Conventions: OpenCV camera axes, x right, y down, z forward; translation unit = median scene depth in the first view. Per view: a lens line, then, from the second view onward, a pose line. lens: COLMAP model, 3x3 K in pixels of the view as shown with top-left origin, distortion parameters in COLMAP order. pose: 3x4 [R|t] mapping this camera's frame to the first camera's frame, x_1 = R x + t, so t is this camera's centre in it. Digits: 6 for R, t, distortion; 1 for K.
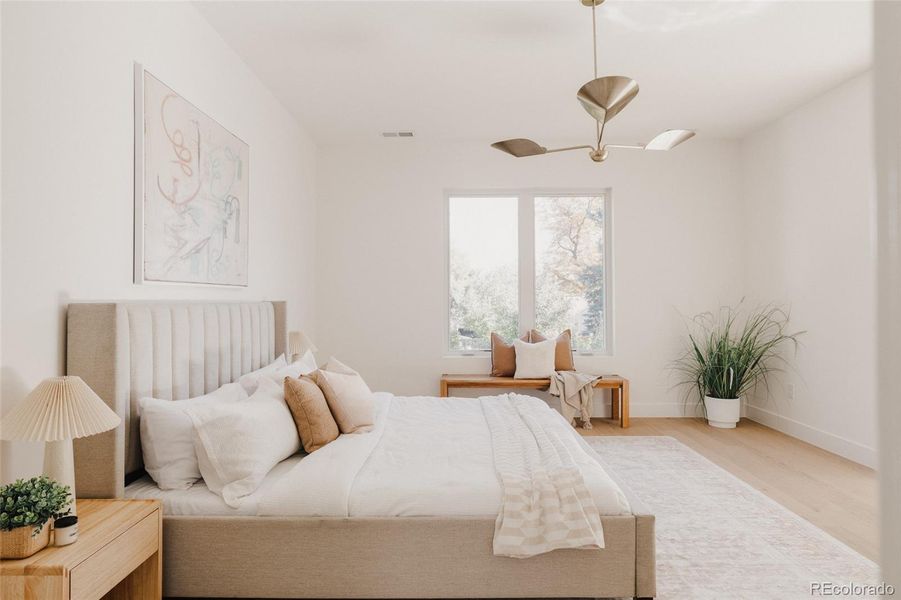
lens RADIAL K [[564.9, 0, 452.2], [0, 564.9, 305.8], [0, 0, 1]] dist [0.001243, 0.000588]
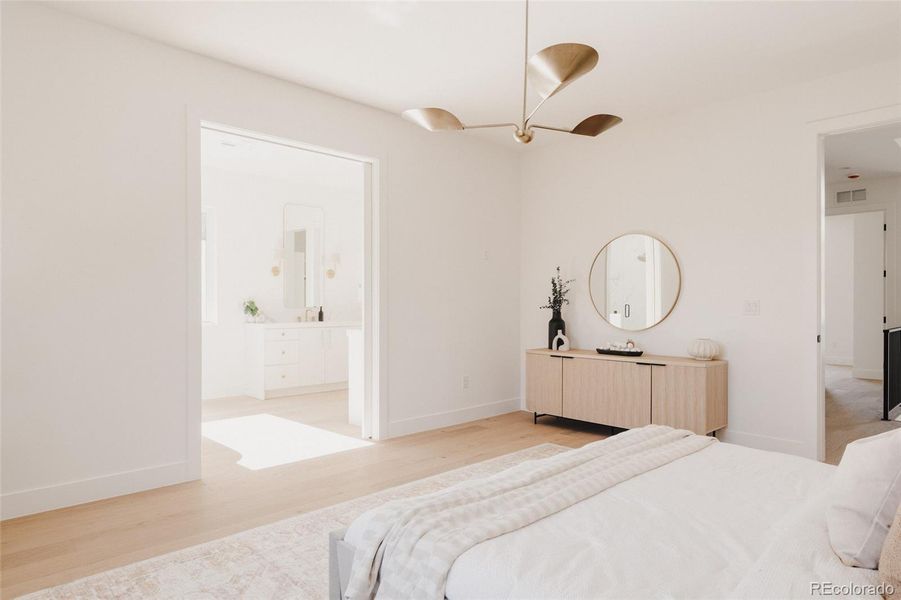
lens RADIAL K [[564.9, 0, 452.2], [0, 564.9, 305.8], [0, 0, 1]] dist [0.001243, 0.000588]
pose [[-0.710328, 0.000090, 0.703870, -0.306390], [0.006616, 0.999957, 0.006549, -0.011737], [-0.703839, 0.009309, -0.710298, 1.735323]]
